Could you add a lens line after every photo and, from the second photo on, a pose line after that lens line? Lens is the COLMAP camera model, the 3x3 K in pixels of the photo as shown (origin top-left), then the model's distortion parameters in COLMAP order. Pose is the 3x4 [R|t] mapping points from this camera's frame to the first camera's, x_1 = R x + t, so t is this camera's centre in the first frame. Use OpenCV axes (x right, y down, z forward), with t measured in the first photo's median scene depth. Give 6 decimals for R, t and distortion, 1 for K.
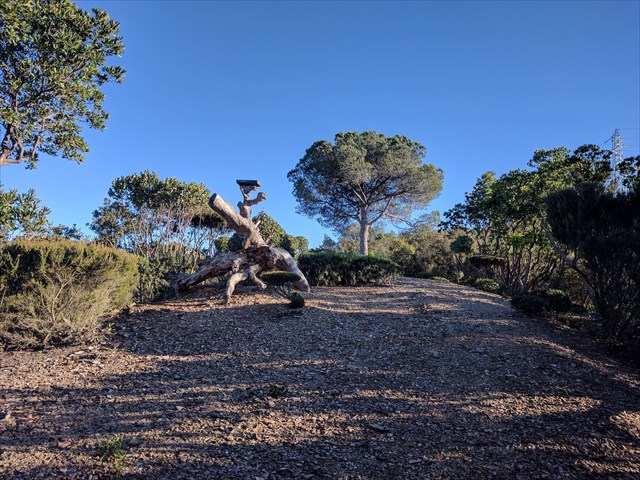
lens RADIAL K [[643.6, 0, 319.8], [0, 643.6, 241.7], [0, 0, 1]] dist [0.090176, 0.000000]
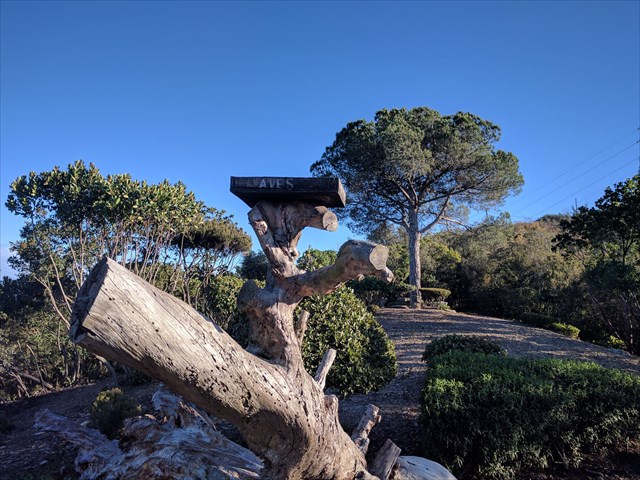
lens RADIAL K [[643.6, 0, 317.1], [0, 643.6, 237.2], [0, 0, 1]] dist [0.090176, 0.000000]
pose [[0.999733, -0.013875, -0.018490, -0.032654], [0.013902, 0.999902, 0.001334, -0.025548], [0.018470, -0.001591, 0.999828, 0.263391]]
